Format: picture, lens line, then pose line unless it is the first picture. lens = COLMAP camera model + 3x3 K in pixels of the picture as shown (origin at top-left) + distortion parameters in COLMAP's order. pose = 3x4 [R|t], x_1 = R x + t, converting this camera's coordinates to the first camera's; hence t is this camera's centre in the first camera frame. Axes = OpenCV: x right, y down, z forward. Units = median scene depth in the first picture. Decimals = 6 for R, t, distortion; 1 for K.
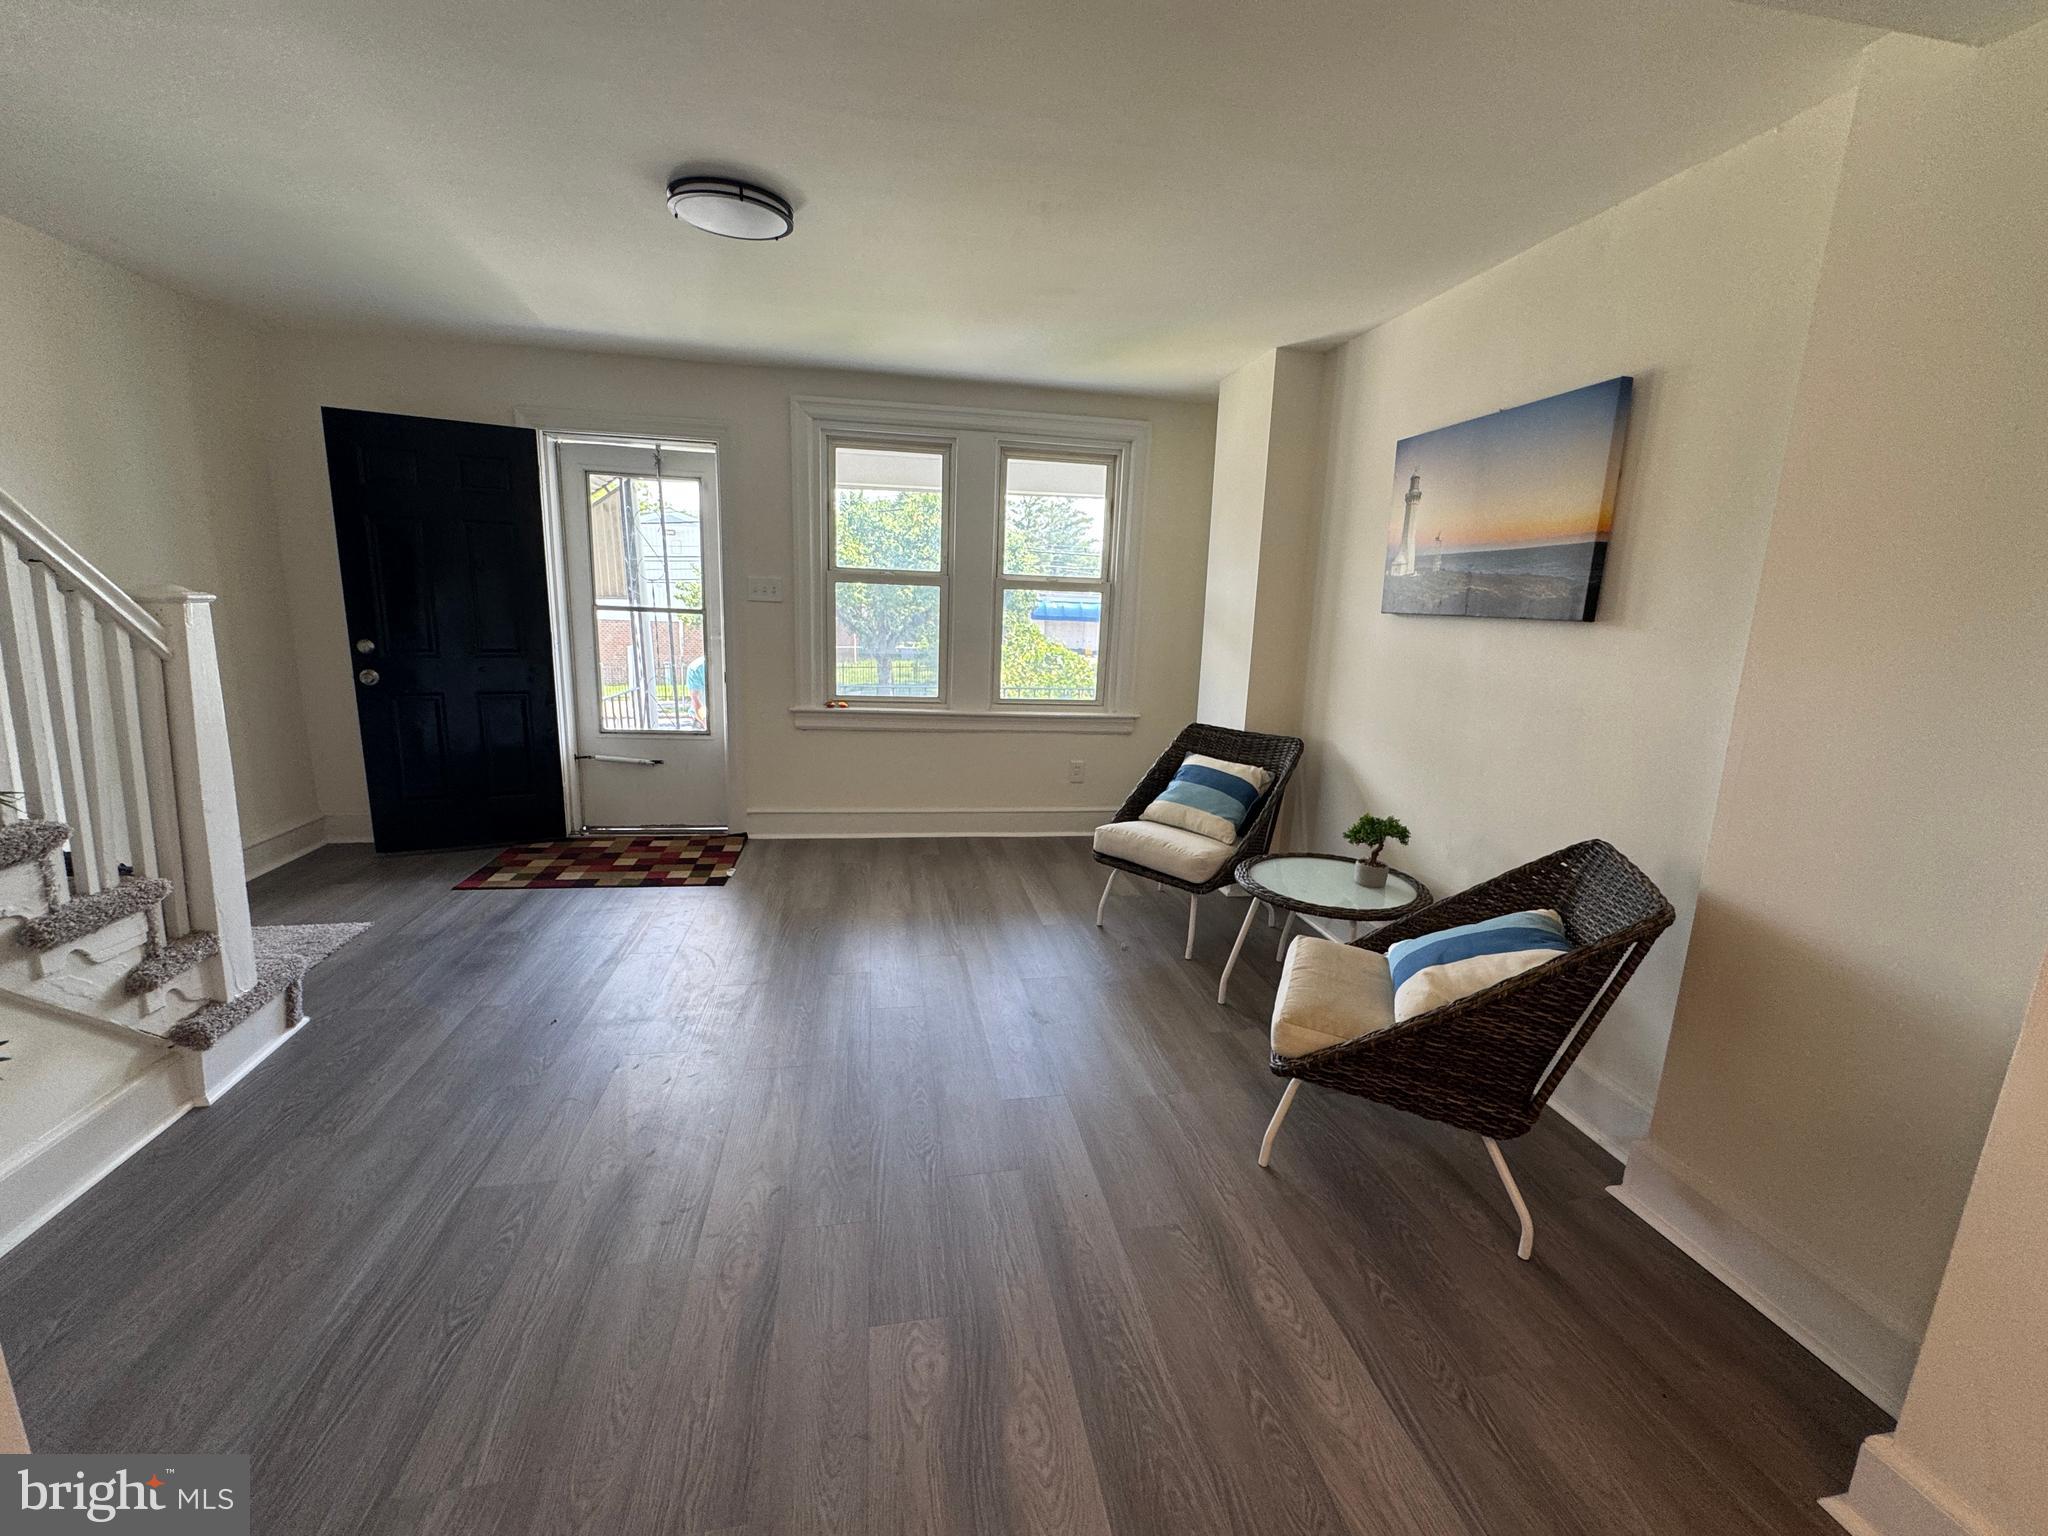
lens RADIAL K [[816.5, 0, 1024.9], [0, 816.5, 764.5], [0, 0, 1]] dist [-0.004828, 0.000608]
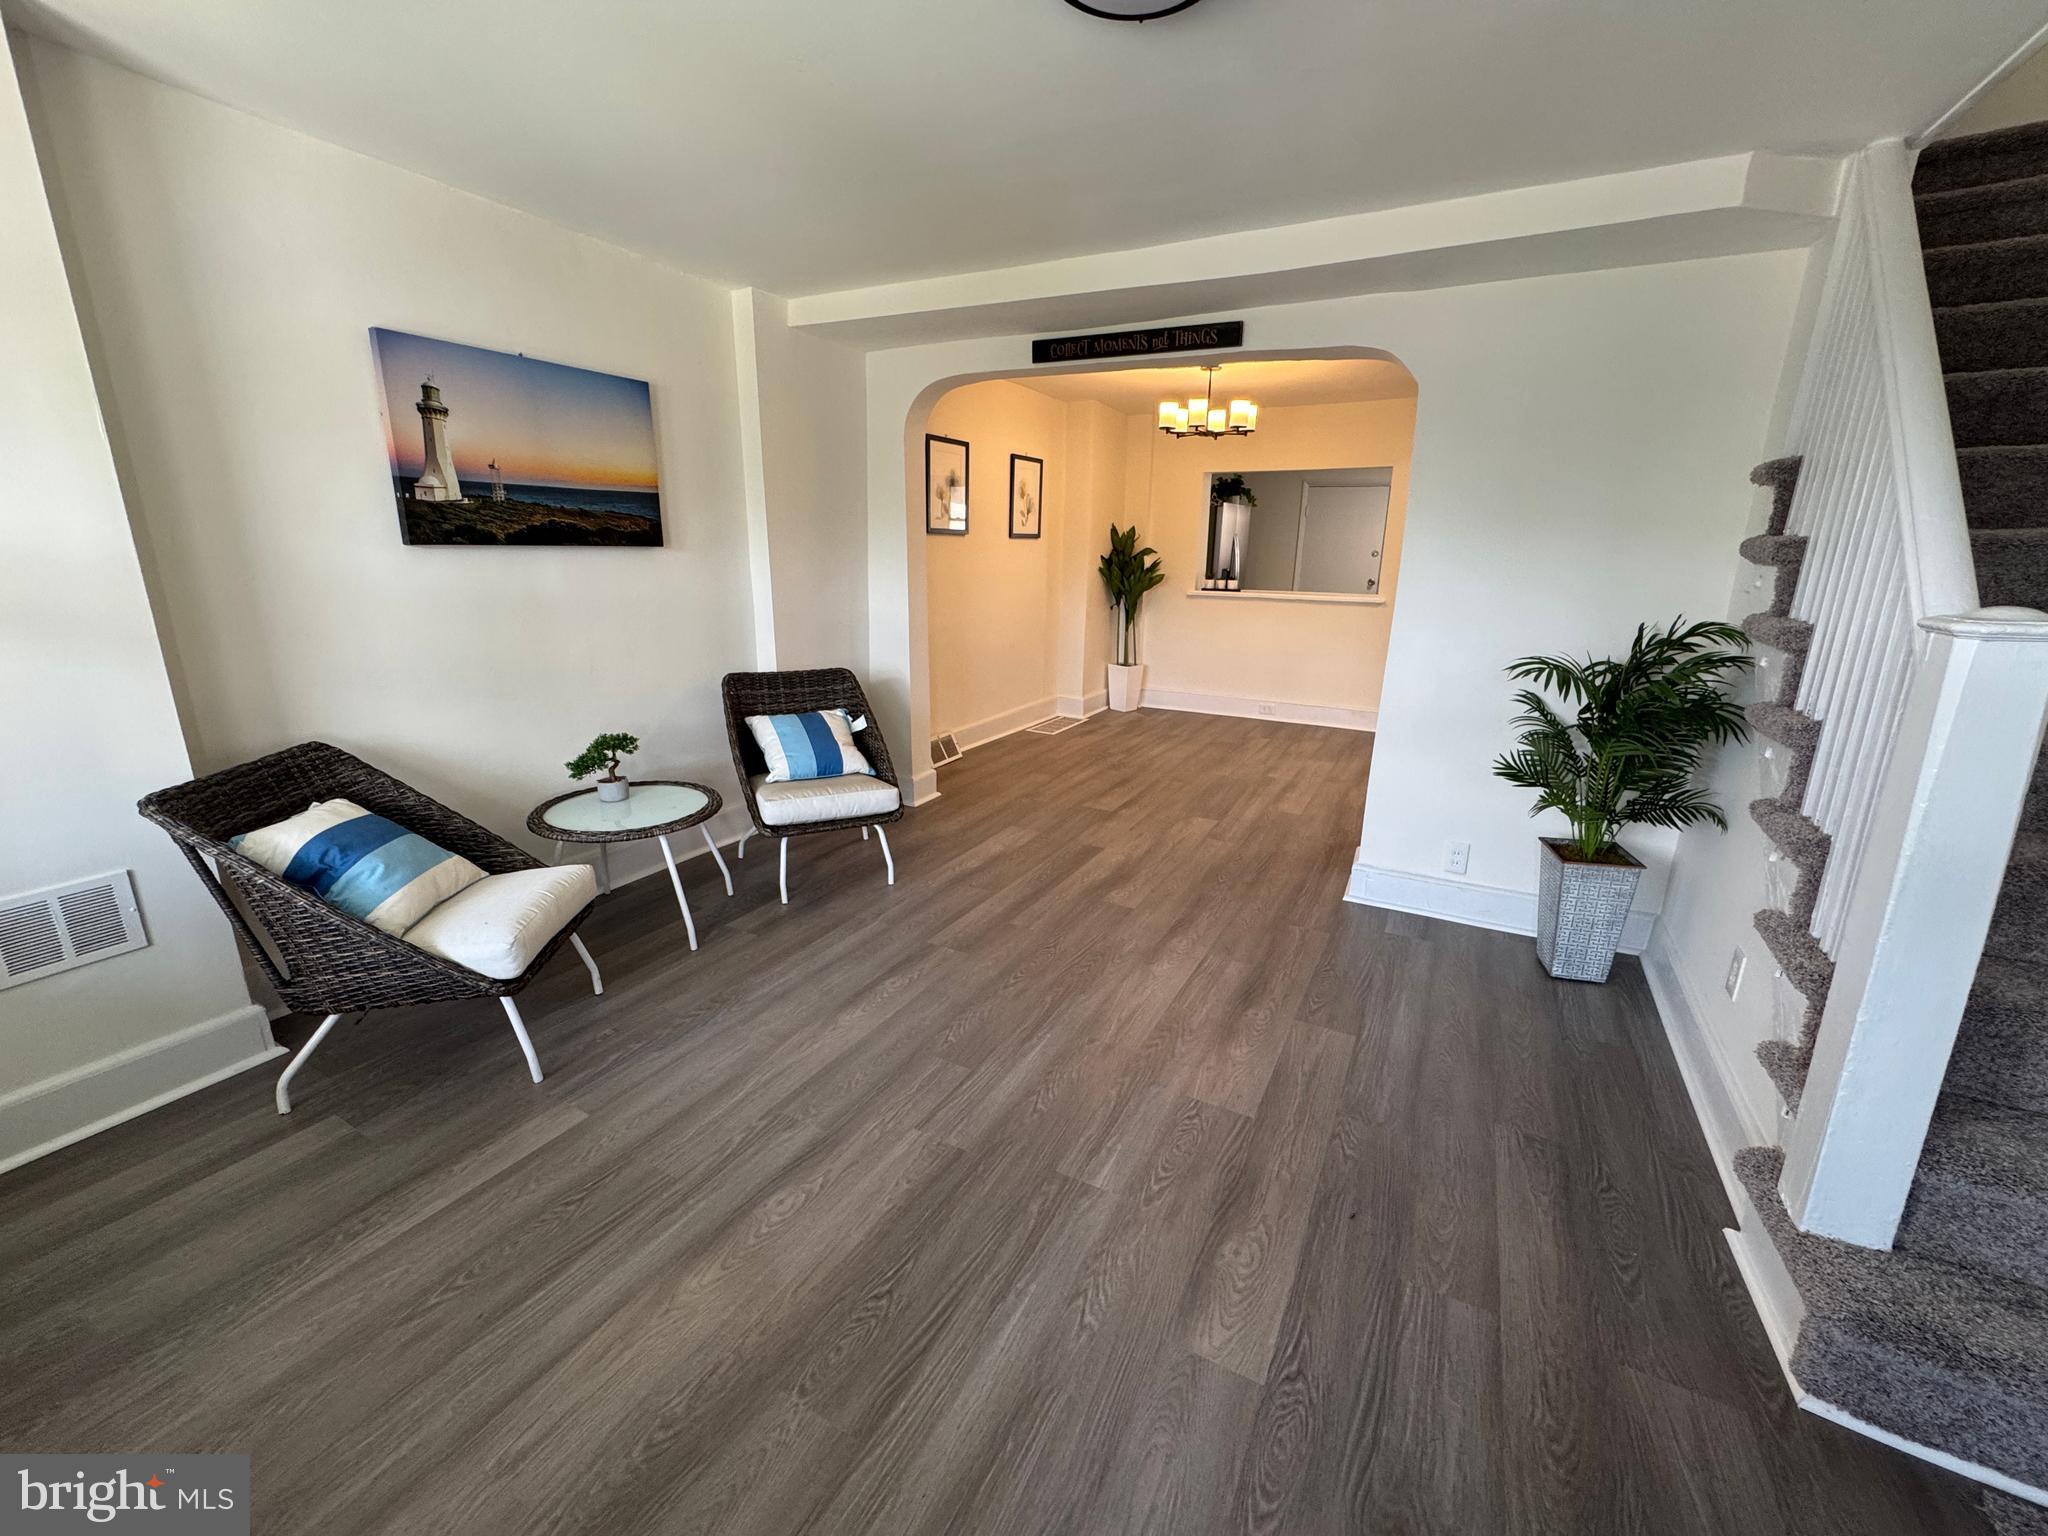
lens RADIAL K [[816.5, 0, 1024.9], [0, 816.5, 764.5], [0, 0, 1]] dist [-0.004828, 0.000608]
pose [[-0.777766, -0.209701, 0.592542, -0.603913], [0.081523, 0.901089, 0.425902, -0.297810], [-0.623245, 0.379558, -0.683740, 1.313290]]
